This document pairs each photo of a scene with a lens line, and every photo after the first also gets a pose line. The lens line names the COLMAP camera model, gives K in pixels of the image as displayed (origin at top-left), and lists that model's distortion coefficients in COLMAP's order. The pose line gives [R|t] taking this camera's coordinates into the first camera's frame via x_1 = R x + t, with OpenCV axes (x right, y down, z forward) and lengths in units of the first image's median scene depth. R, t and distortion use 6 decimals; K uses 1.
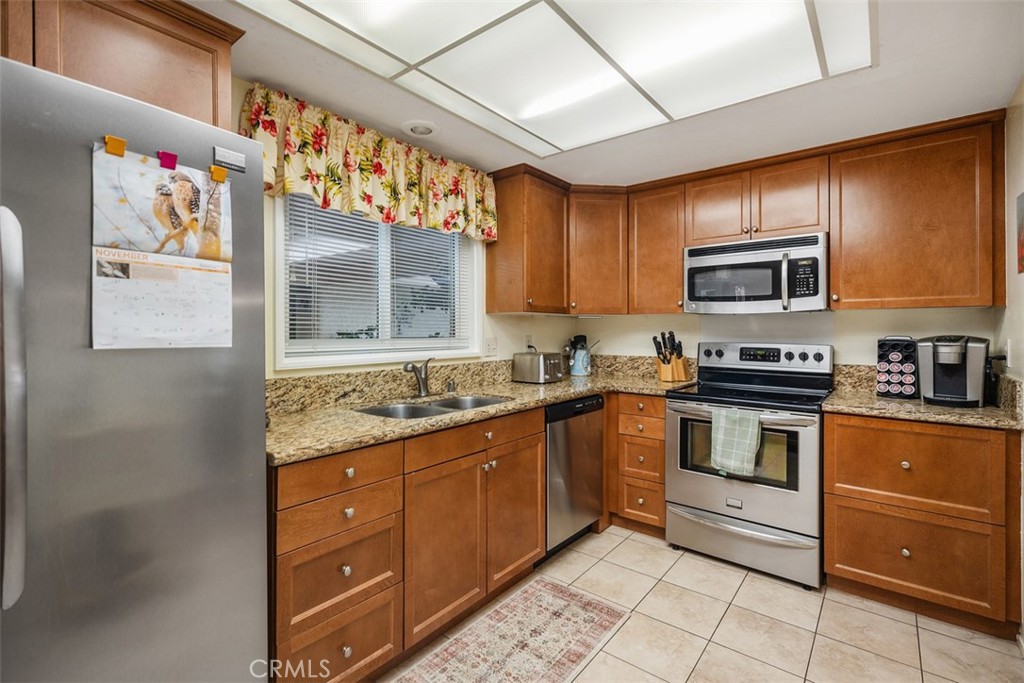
lens RADIAL K [[461.0, 0, 507.8], [0, 461.0, 331.5], [0, 0, 1]] dist [0.004358, -0.000306]
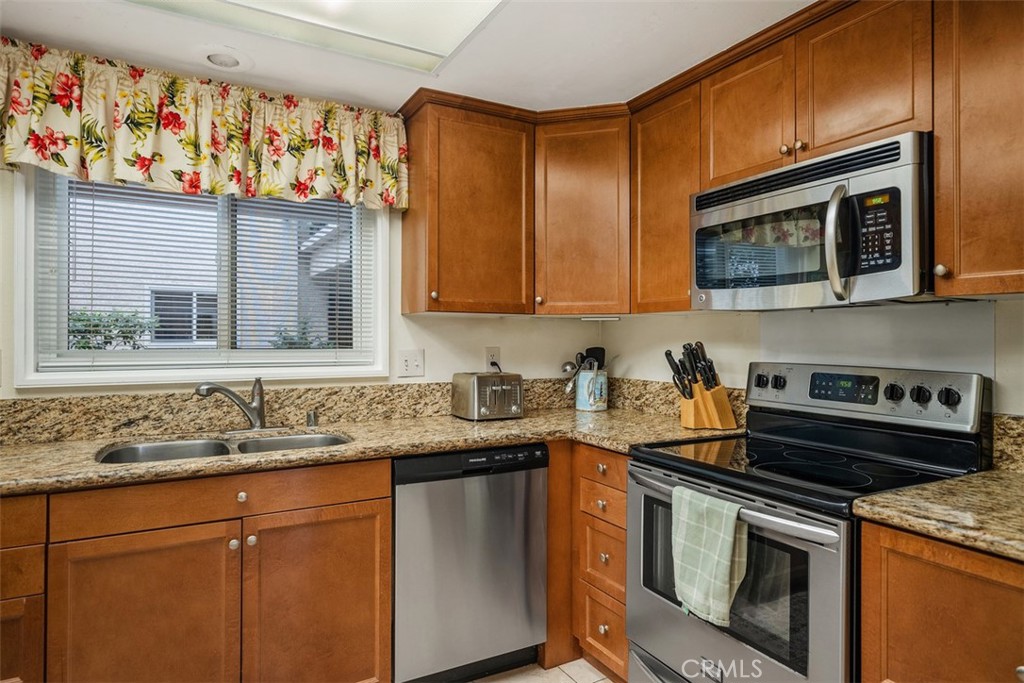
lens RADIAL K [[587.2, 0, 508.6], [0, 587.2, 338.3], [0, 0, 1]] dist [0.004473, -0.000244]
pose [[0.928136, 0.002464, -0.372234, 0.532029], [-0.004112, 0.999985, -0.003634, -0.001704], [0.372219, 0.004904, 0.928132, 0.297732]]
